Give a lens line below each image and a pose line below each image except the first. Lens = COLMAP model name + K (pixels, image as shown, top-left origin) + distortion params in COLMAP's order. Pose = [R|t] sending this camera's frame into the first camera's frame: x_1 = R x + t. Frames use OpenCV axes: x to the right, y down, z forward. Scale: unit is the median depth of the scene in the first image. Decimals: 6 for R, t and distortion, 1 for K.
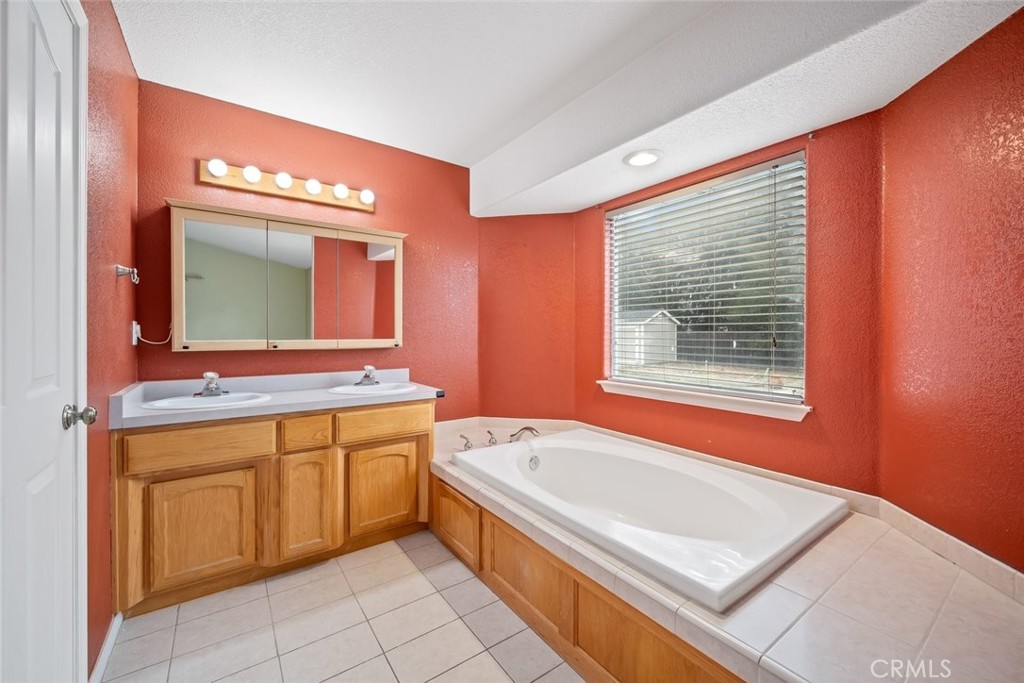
lens RADIAL K [[415.1, 0, 515.7], [0, 415.1, 331.9], [0, 0, 1]] dist [-0.006484, 0.000131]
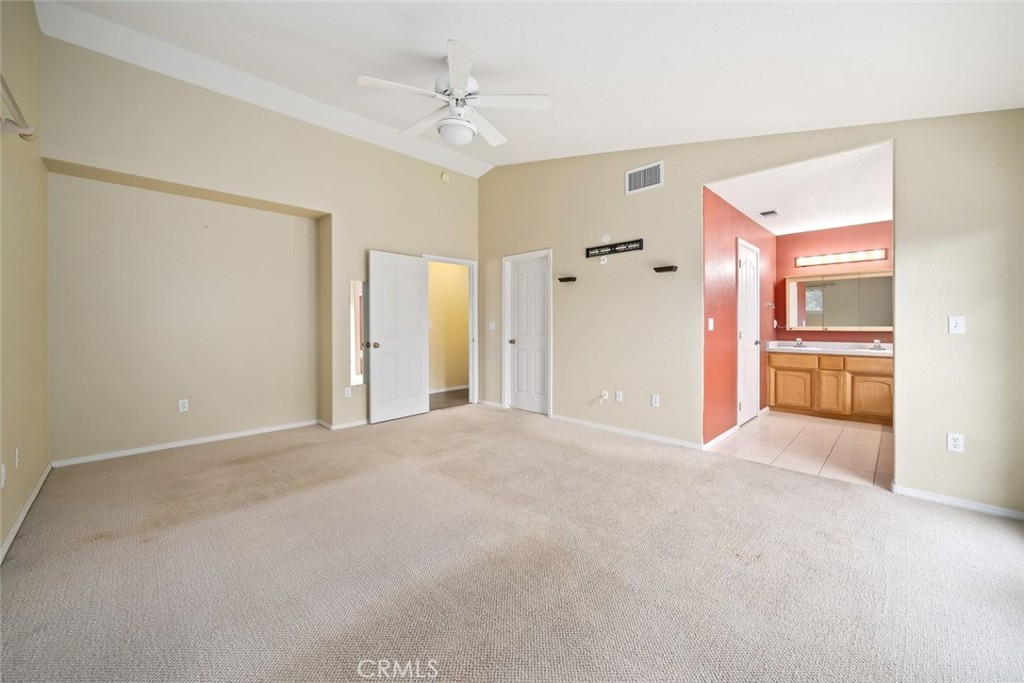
lens RADIAL K [[374.1, 0, 530.7], [0, 374.1, 325.0], [0, 0, 1]] dist [-0.008626, -0.000018]
pose [[0.187444, 0.001163, -0.982275, 1.377848], [0.003067, 0.999994, 0.001769, 0.000720], [0.982271, -0.003344, 0.187439, -1.224046]]
